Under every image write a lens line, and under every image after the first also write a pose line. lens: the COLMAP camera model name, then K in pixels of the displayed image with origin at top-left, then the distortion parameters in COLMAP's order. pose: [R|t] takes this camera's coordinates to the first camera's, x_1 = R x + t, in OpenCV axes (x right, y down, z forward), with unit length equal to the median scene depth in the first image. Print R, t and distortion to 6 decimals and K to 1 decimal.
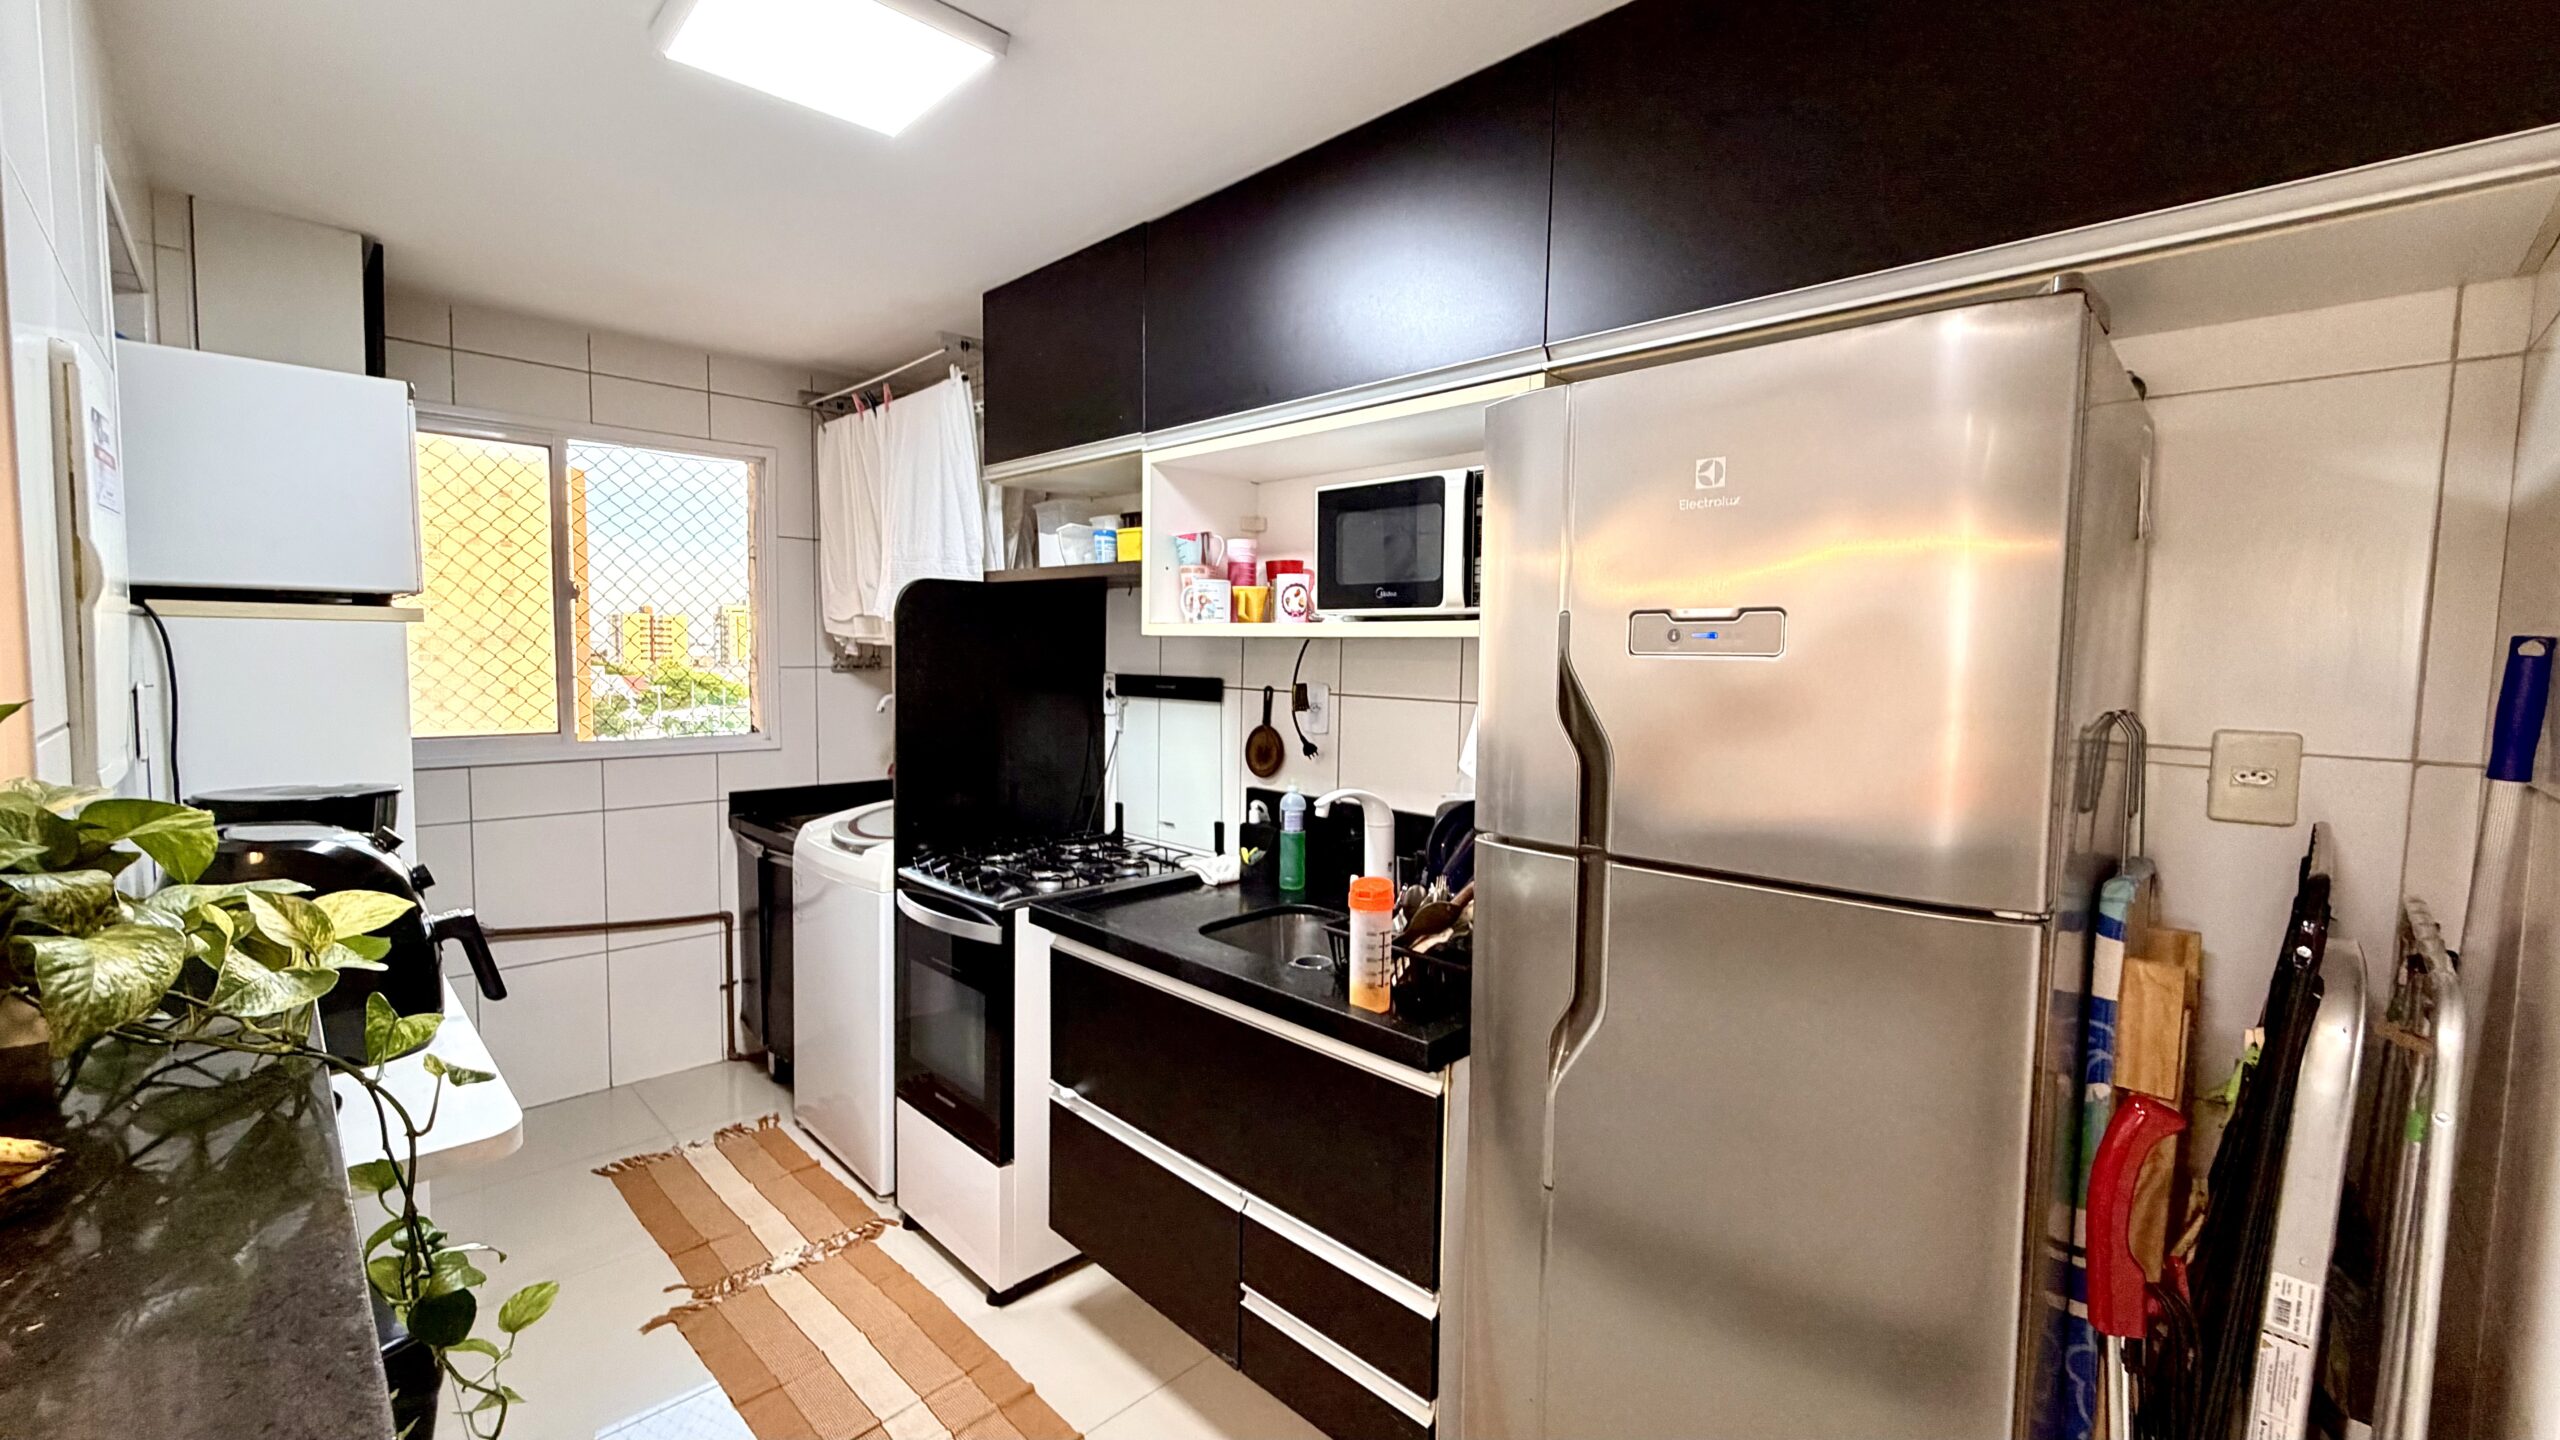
lens RADIAL K [[1022.9, 0, 1275.1], [0, 1022.9, 720.6], [0, 0, 1]] dist [0.000506, 0.000328]
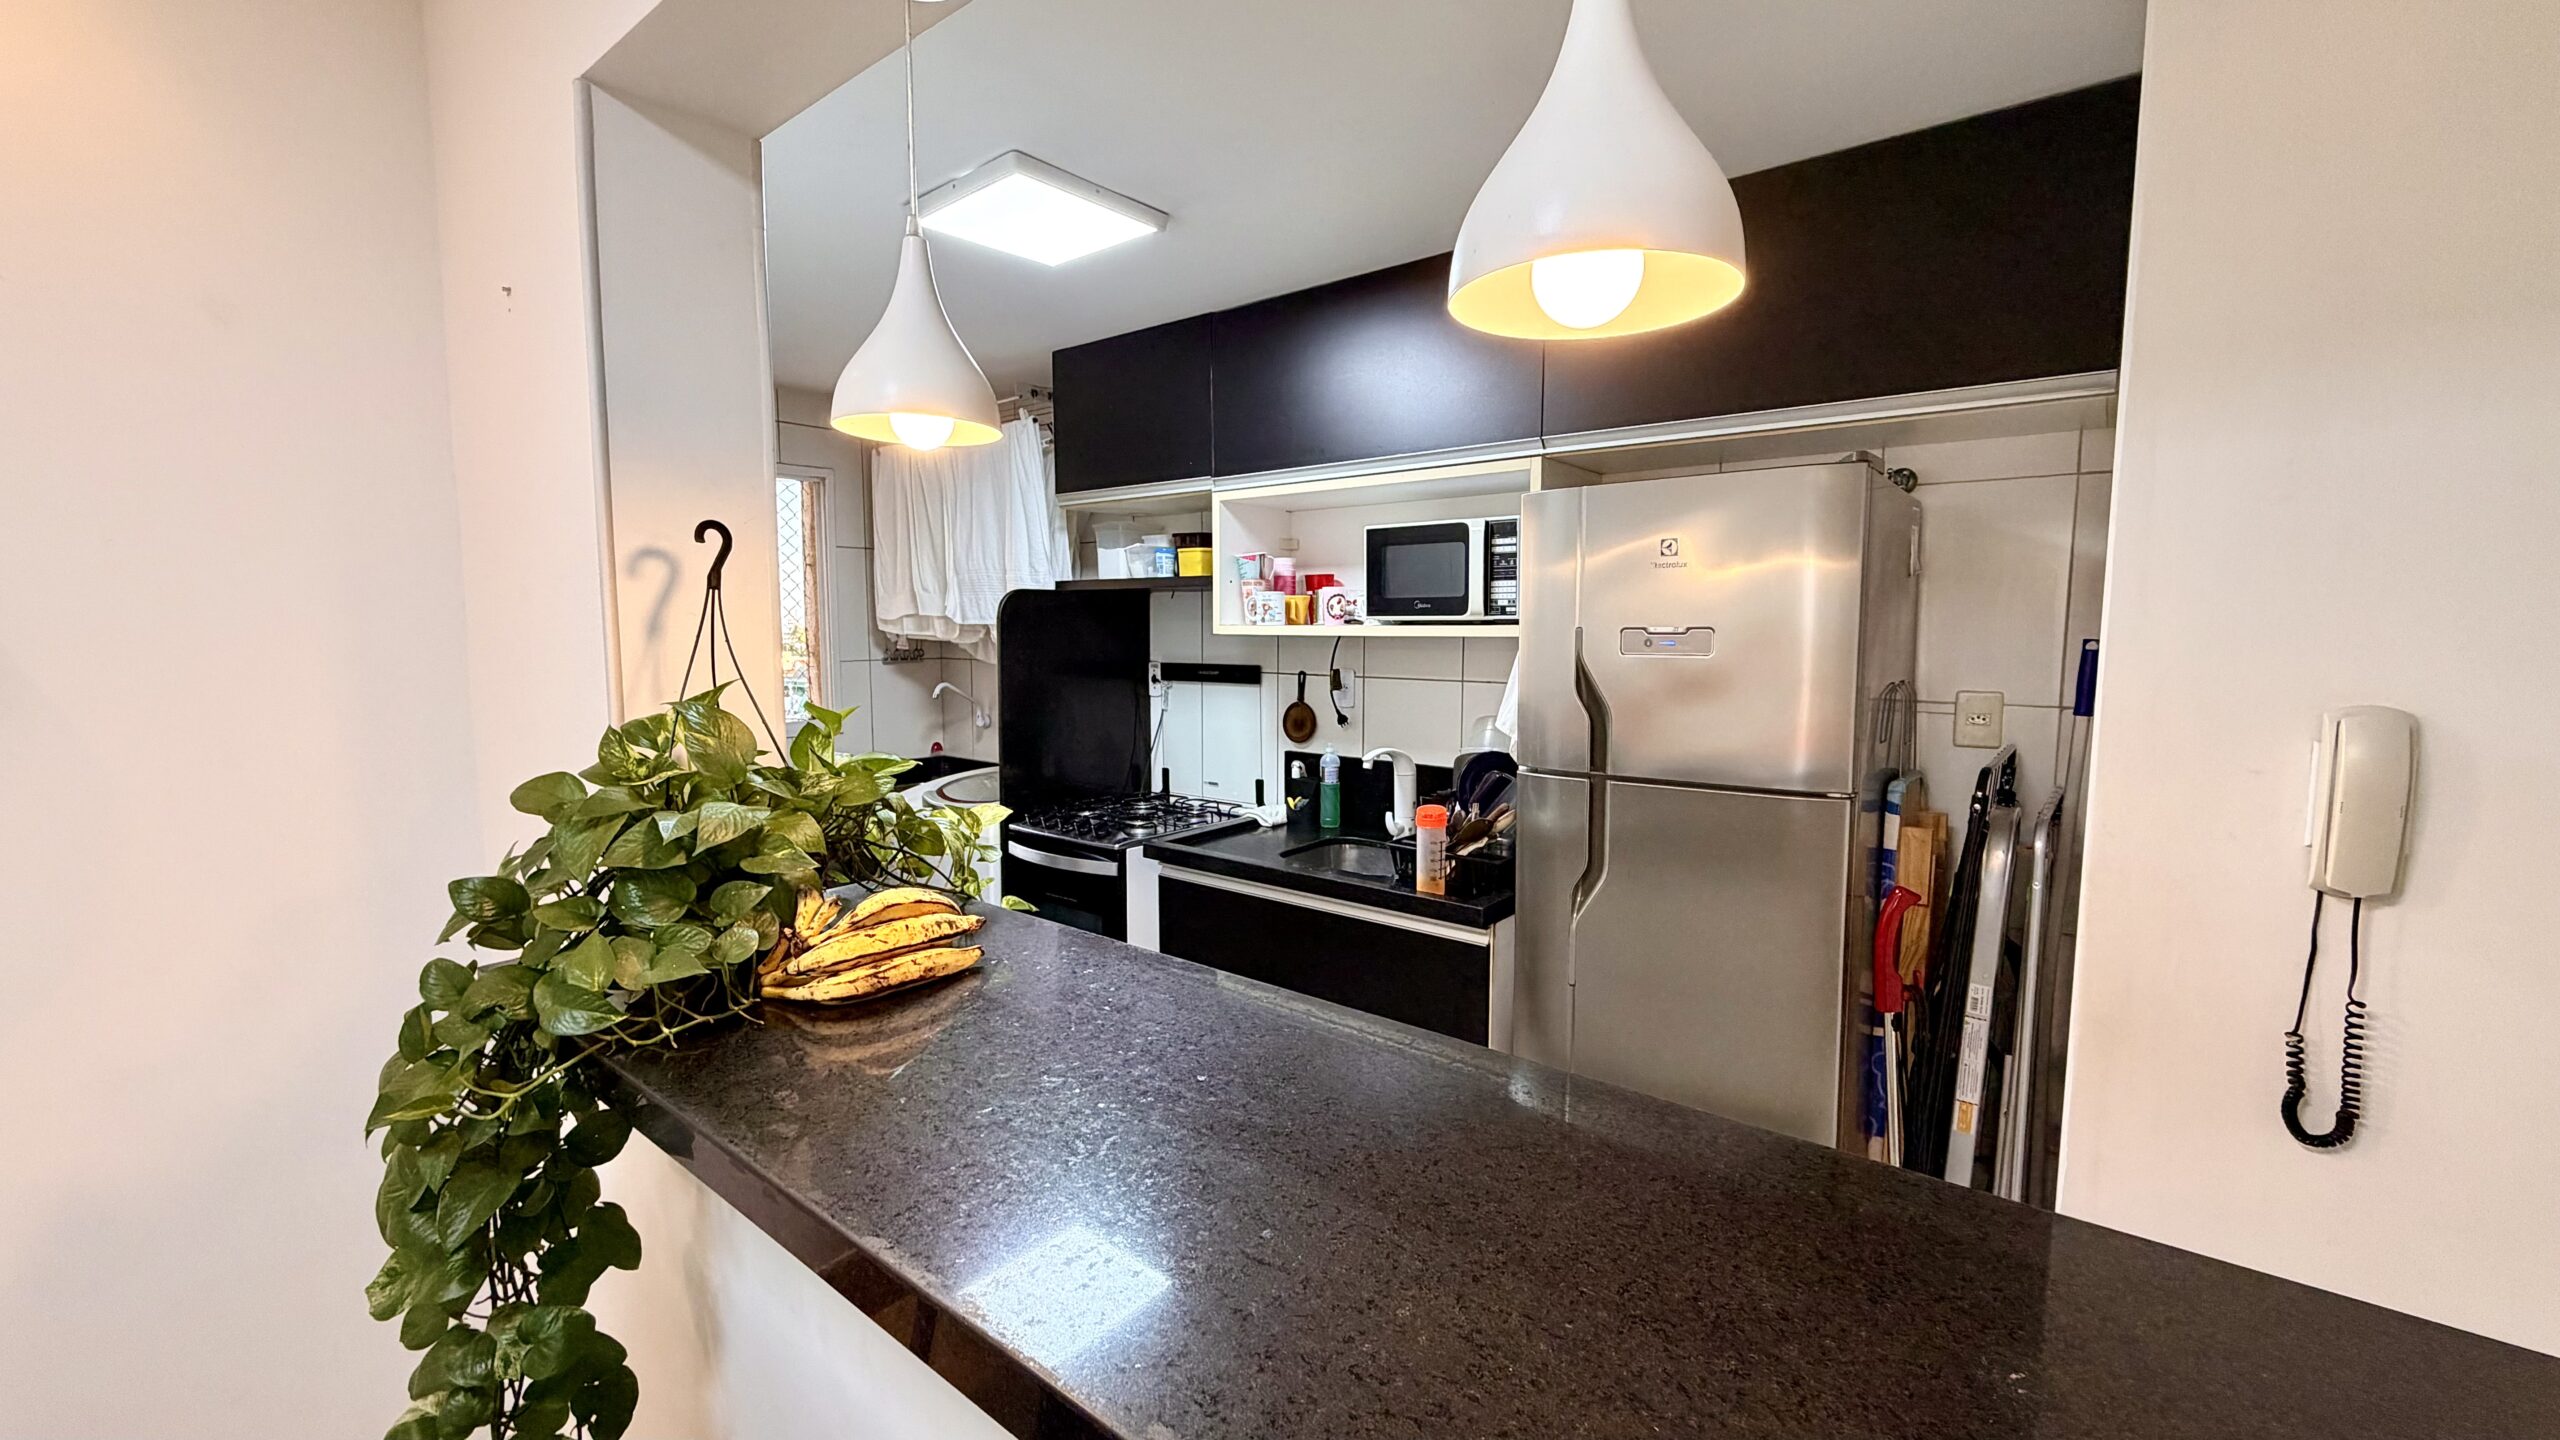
lens RADIAL K [[1020.0, 0, 1275.1], [0, 1020.0, 719.6], [0, 0, 1]] dist [0.000699, 0.000531]
pose [[0.994484, -0.025385, 0.101766, -0.181196], [0.022989, 0.999432, 0.024655, -0.005846], [-0.102334, -0.022180, 0.994503, -0.279143]]
